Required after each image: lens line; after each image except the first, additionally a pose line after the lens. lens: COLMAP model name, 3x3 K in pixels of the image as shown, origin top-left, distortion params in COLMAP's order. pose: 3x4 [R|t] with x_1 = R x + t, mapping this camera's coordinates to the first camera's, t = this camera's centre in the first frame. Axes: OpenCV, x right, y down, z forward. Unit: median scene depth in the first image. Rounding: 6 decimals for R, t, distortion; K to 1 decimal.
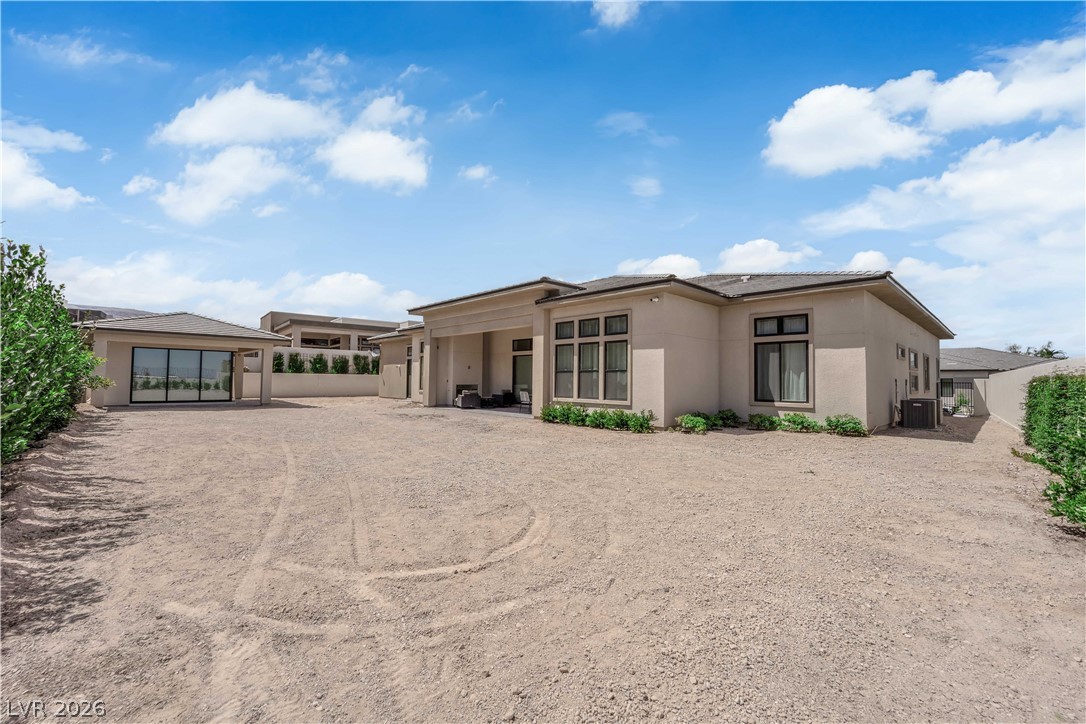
lens RADIAL K [[449.7, 0, 544.3], [0, 449.7, 367.3], [0, 0, 1]] dist [-0.017684, -0.000362]
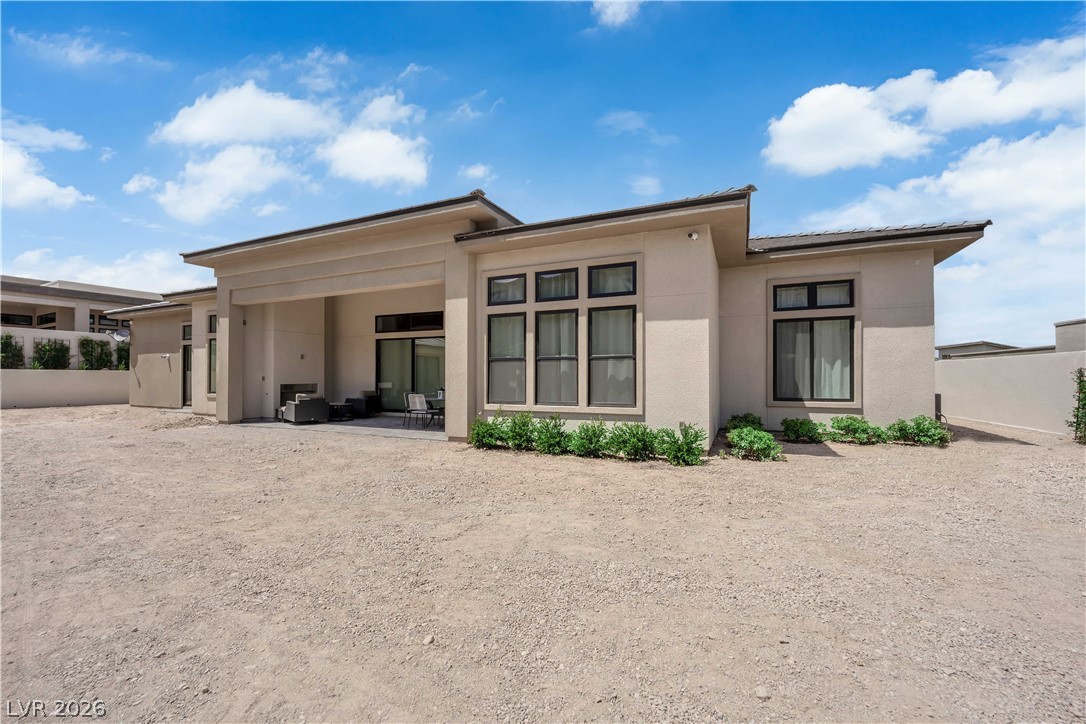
lens RADIAL K [[436.3, 0, 534.0], [0, 436.3, 374.5], [0, 0, 1]] dist [-0.018222, -0.000463]
pose [[0.926270, -0.010825, 0.376705, -0.133784], [0.000679, 0.999634, 0.027056, 0.012756], [-0.376860, -0.024805, 0.925938, 0.439527]]
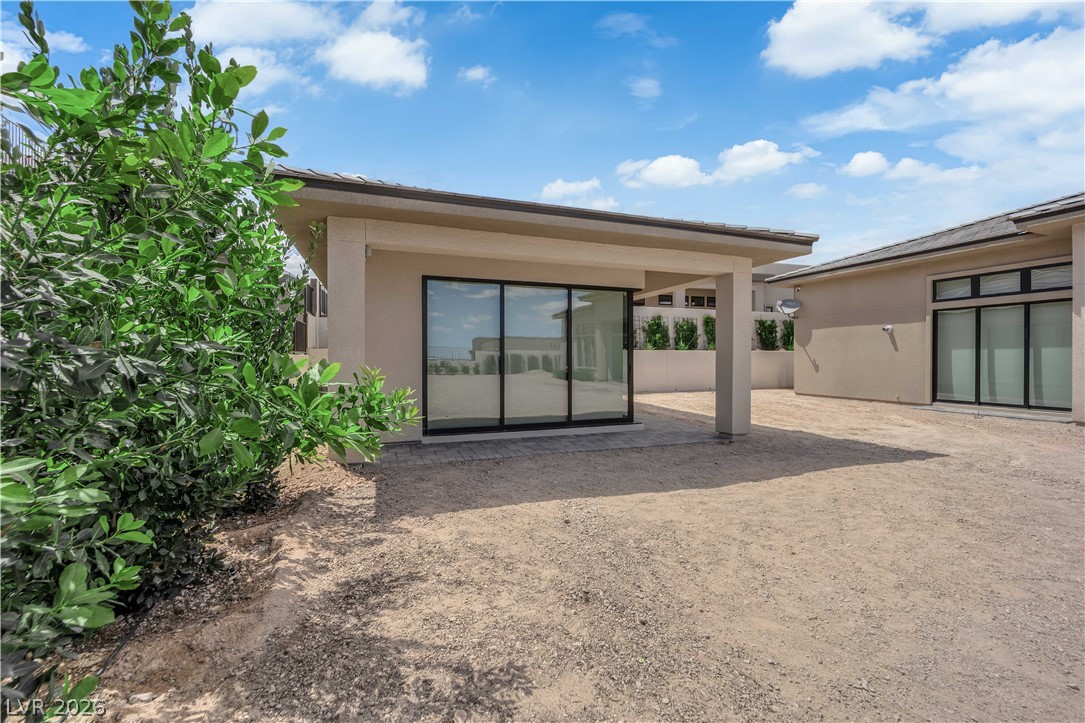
lens RADIAL K [[437.7, 0, 542.5], [0, 437.7, 361.5], [0, 0, 1]] dist [-0.001185, 0.000021]
pose [[0.917861, -0.009267, -0.396793, -0.817363], [0.022910, 0.999298, 0.029657, 0.016943], [0.396240, -0.036312, 0.917429, 0.827594]]
